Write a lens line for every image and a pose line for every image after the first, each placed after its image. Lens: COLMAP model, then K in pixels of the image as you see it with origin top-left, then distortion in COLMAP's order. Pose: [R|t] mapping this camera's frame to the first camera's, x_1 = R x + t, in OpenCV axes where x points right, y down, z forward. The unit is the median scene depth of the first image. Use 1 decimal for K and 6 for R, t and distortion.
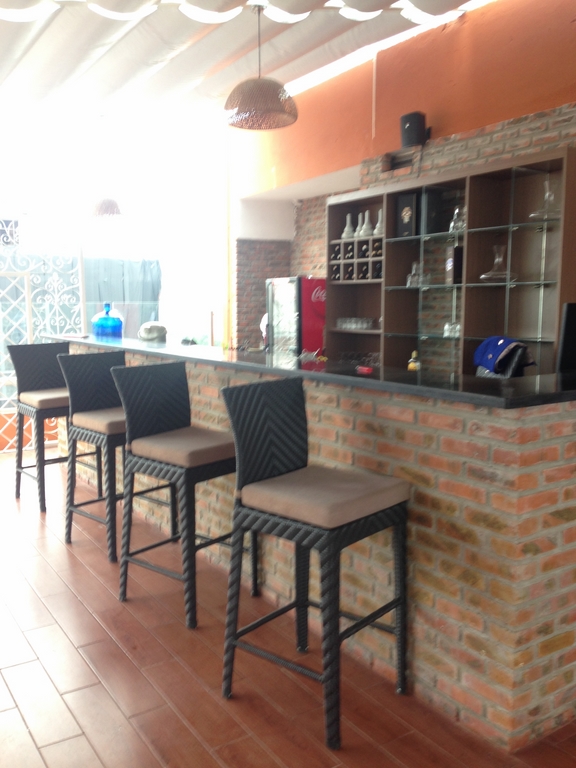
lens RADIAL K [[724.0, 0, 286.5], [0, 724.0, 384.0], [0, 0, 1]] dist [0.044104, 0.000000]
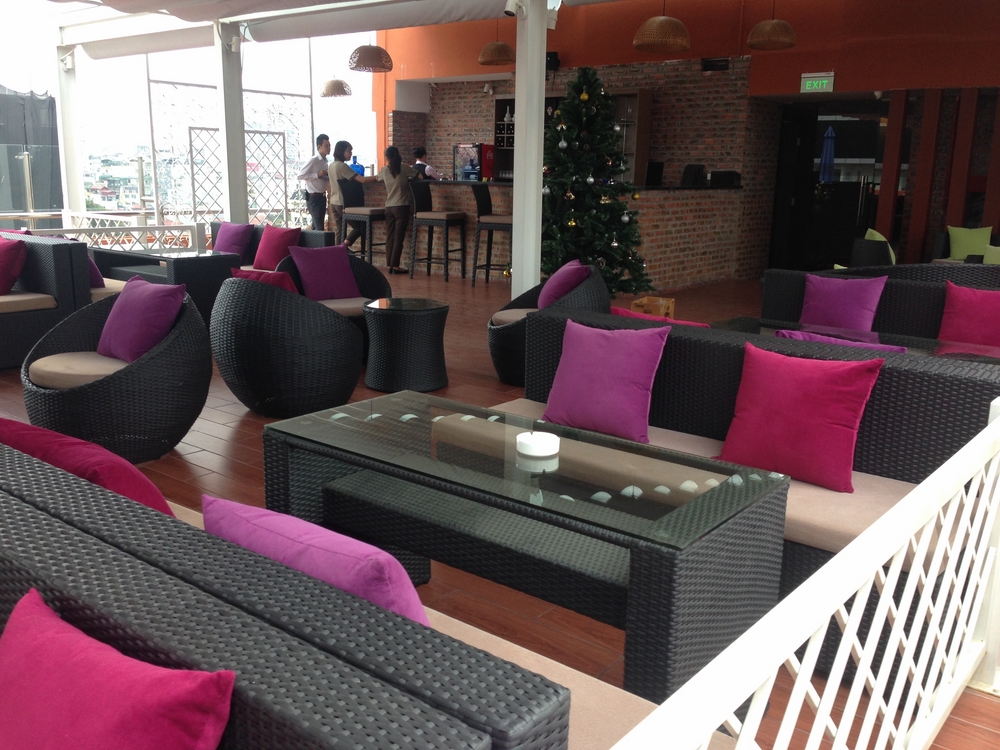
lens RADIAL K [[942.7, 0, 501.3], [0, 942.7, 375.7], [0, 0, 1]] dist [0.044104, 0.000000]
pose [[0.950774, -0.044581, 0.306661, -0.611046], [0.012033, 0.994162, 0.107222, 0.144594], [-0.309651, -0.098254, 0.945760, -1.086200]]
